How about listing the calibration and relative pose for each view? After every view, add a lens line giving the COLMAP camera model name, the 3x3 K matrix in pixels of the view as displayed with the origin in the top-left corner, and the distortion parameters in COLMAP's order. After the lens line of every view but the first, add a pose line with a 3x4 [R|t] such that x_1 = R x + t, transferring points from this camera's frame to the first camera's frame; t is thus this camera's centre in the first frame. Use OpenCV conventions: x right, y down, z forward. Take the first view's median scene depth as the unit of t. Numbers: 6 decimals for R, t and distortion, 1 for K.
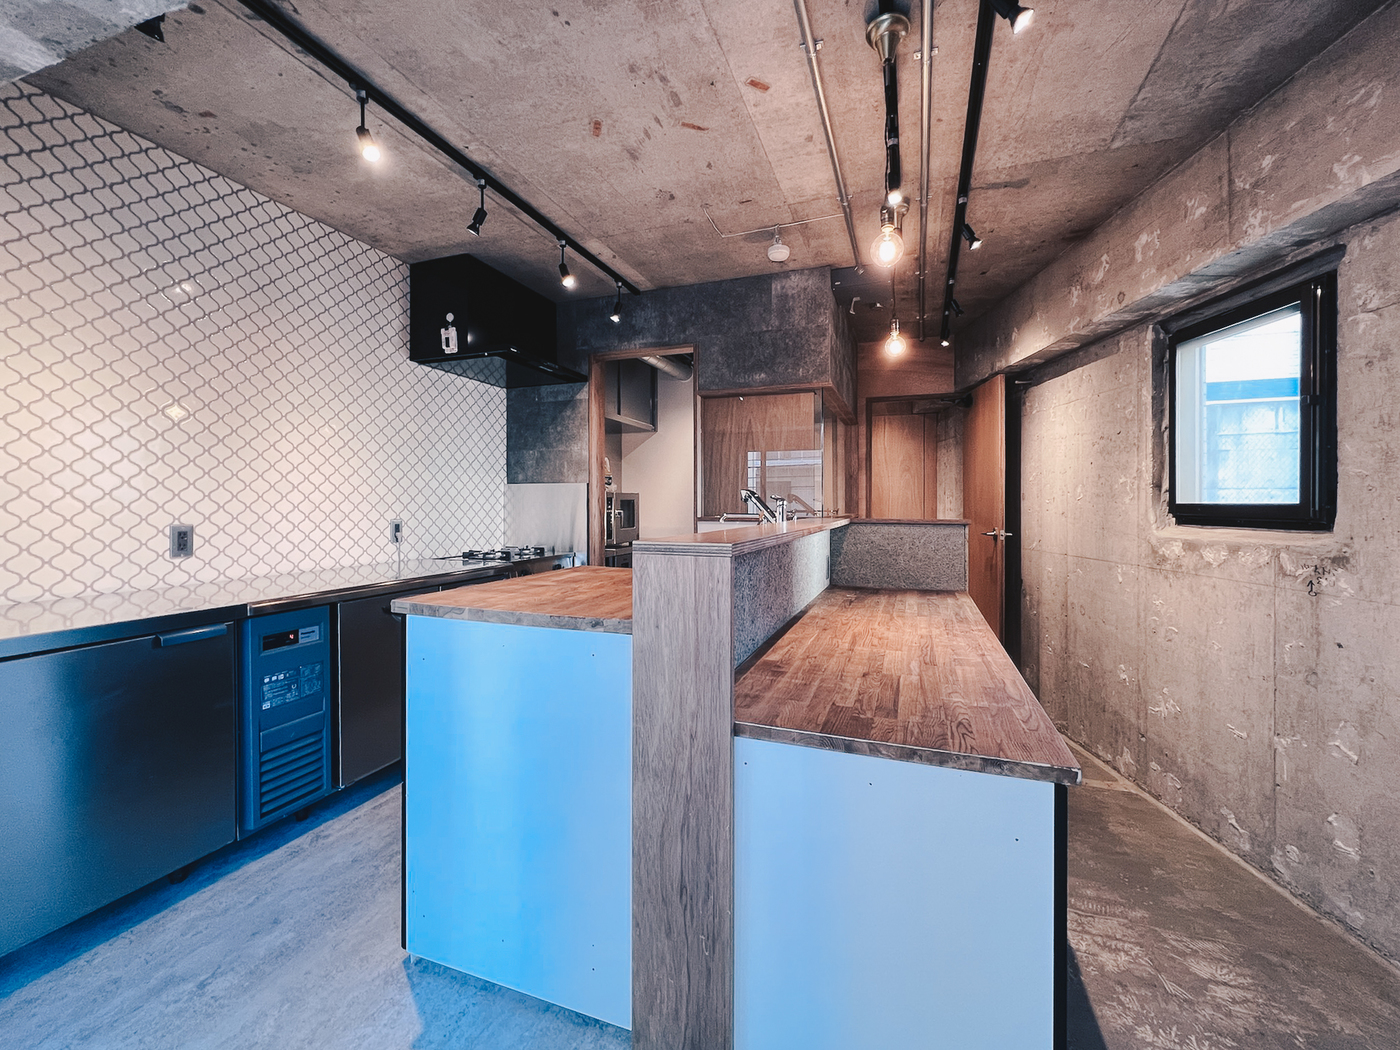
lens RADIAL K [[566.0, 0, 703.5], [0, 566.0, 515.2], [0, 0, 1]] dist [0.000385, 0.000159]
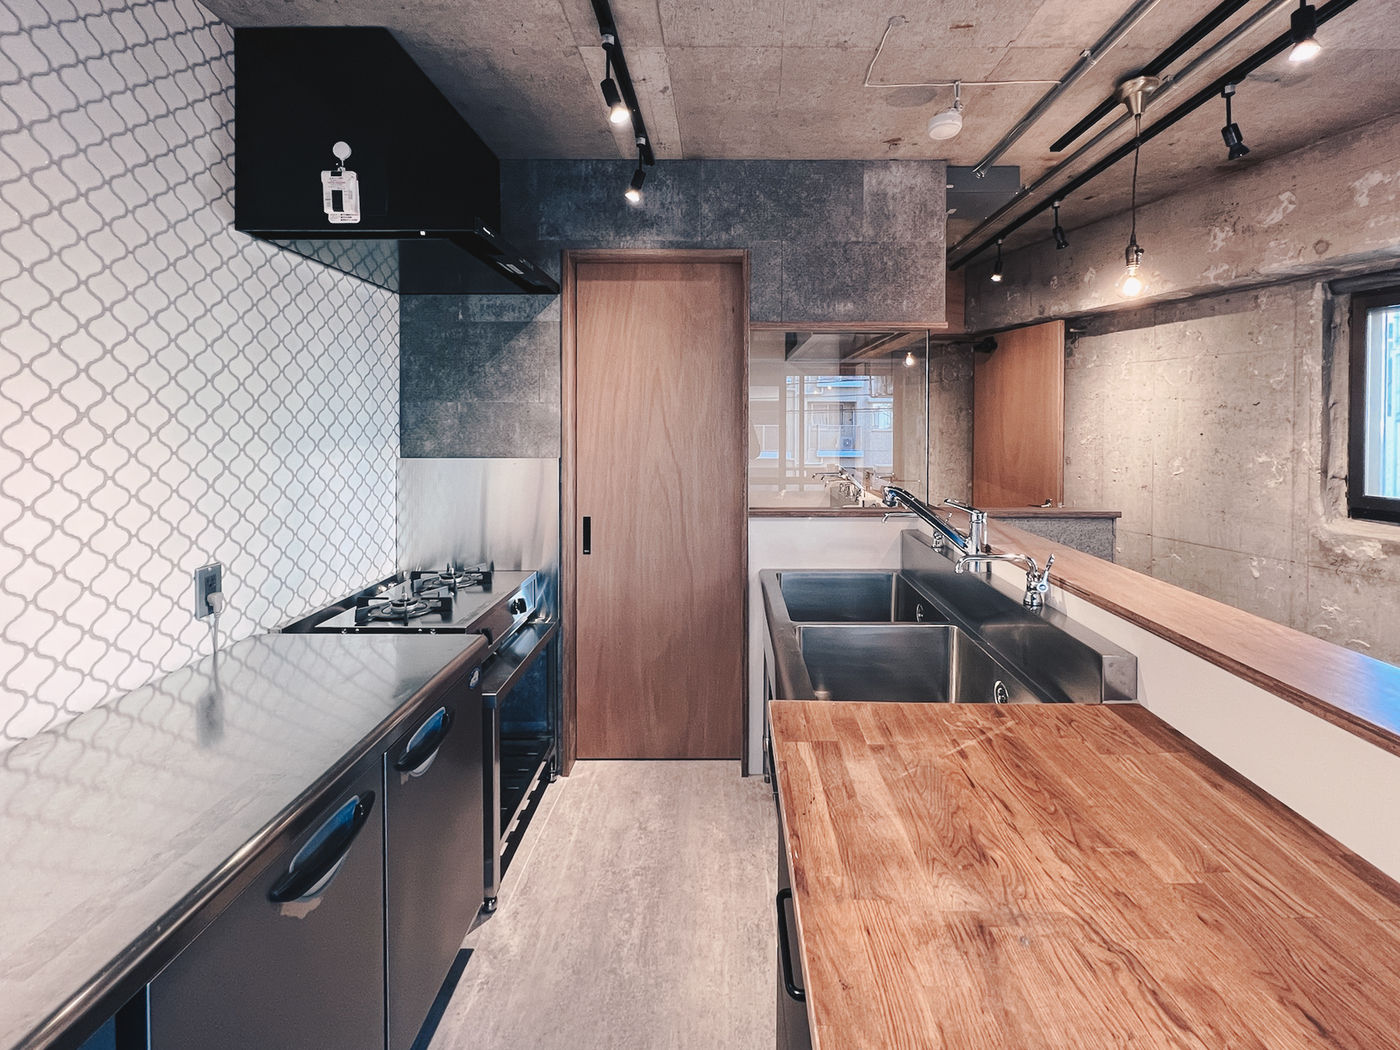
lens RADIAL K [[566.0, 0, 673.4], [0, 566.0, 423.6], [0, 0, 1]] dist [0.000385, 0.000159]
pose [[0.941450, -0.007929, 0.337060, -0.330596], [0.007099, 0.999968, 0.003694, -0.107173], [-0.337078, -0.001085, 0.941476, 0.420713]]
